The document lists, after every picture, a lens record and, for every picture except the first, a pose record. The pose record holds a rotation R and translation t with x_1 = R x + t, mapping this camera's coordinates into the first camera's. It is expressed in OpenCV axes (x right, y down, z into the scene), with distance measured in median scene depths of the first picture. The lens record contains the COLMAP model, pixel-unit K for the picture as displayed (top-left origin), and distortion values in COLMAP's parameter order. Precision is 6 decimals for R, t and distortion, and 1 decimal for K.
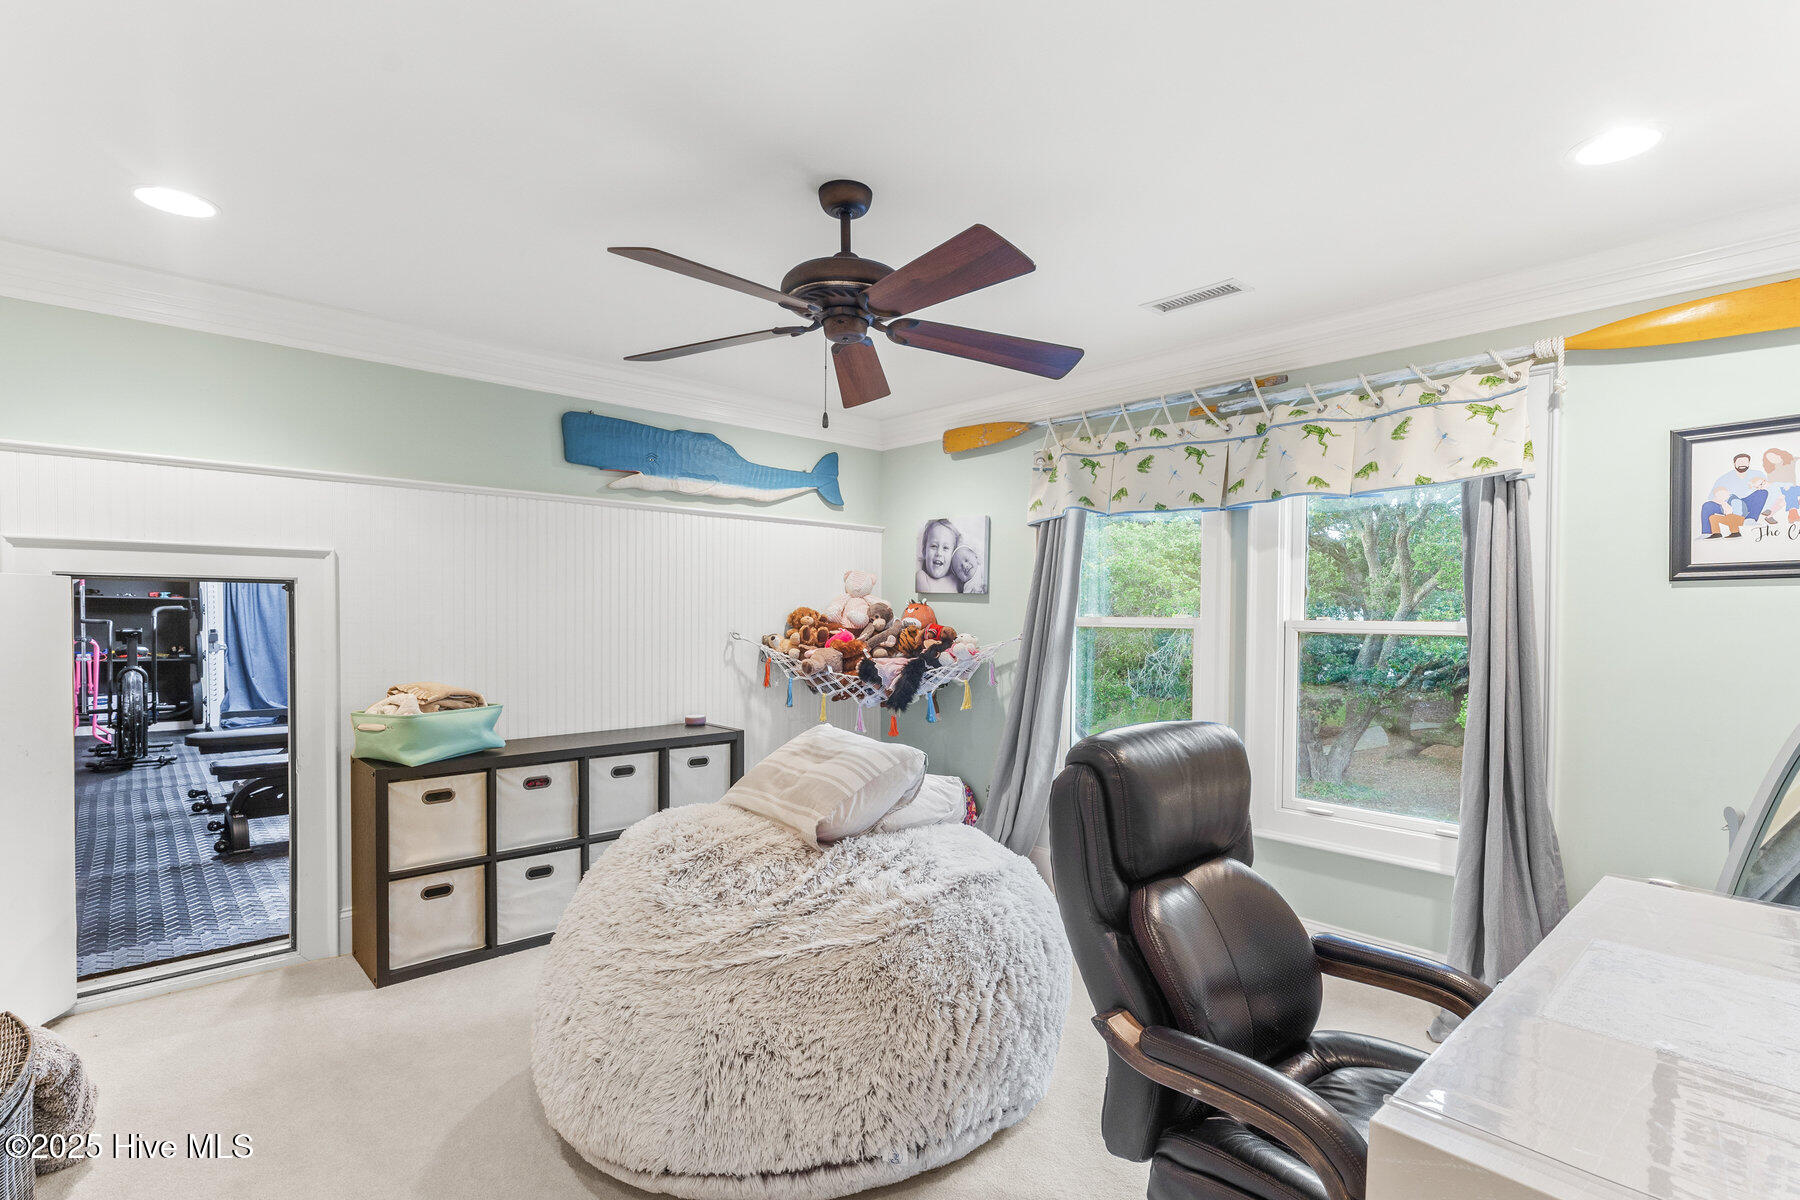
lens RADIAL K [[851.9, 0, 899.5], [0, 851.9, 624.4], [0, 0, 1]] dist [-0.000049, -0.000058]
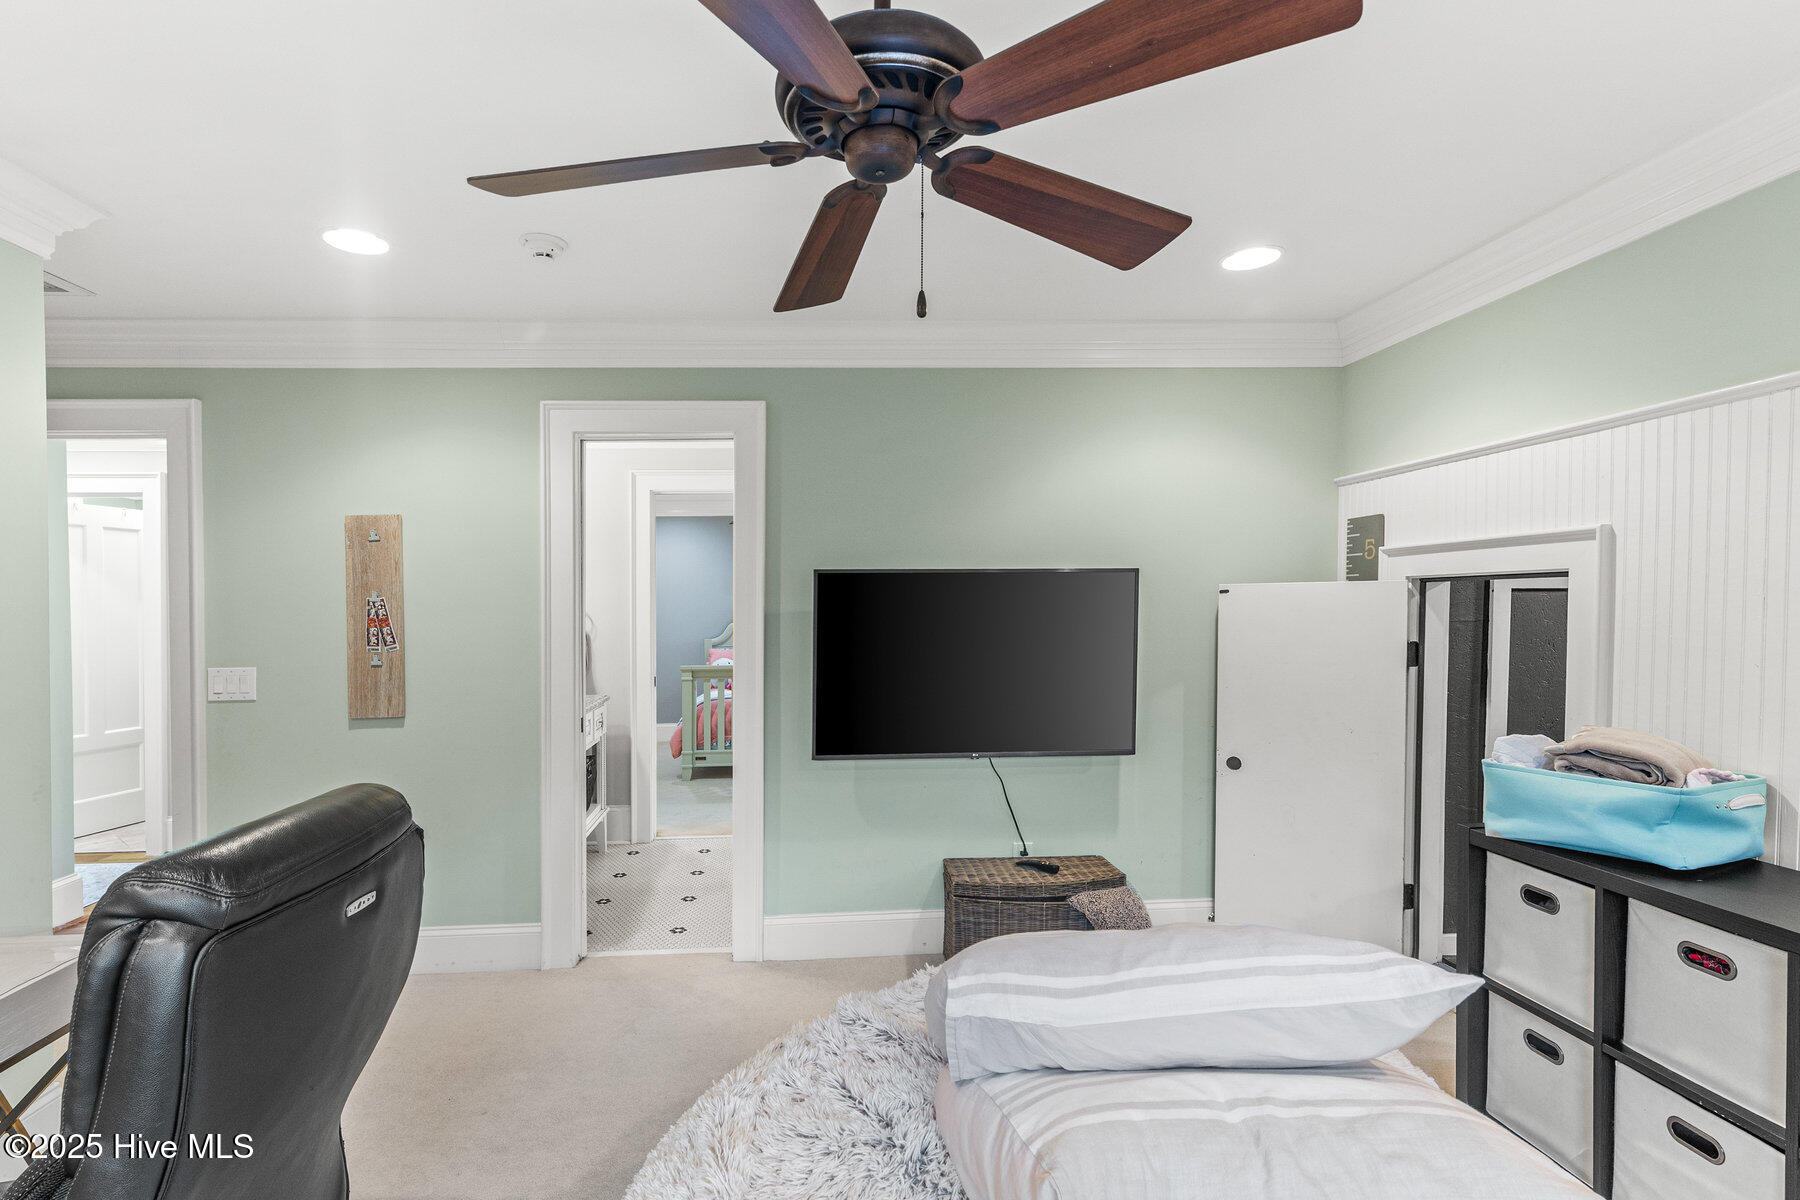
lens RADIAL K [[851.9, 0, 899.5], [0, 851.9, 624.4], [0, 0, 1]] dist [-0.000049, -0.000058]
pose [[-0.562993, 0.012535, -0.826367, 0.252589], [-0.017273, 0.999488, 0.026928, -0.014821], [0.826281, 0.029434, -0.562488, 0.919406]]
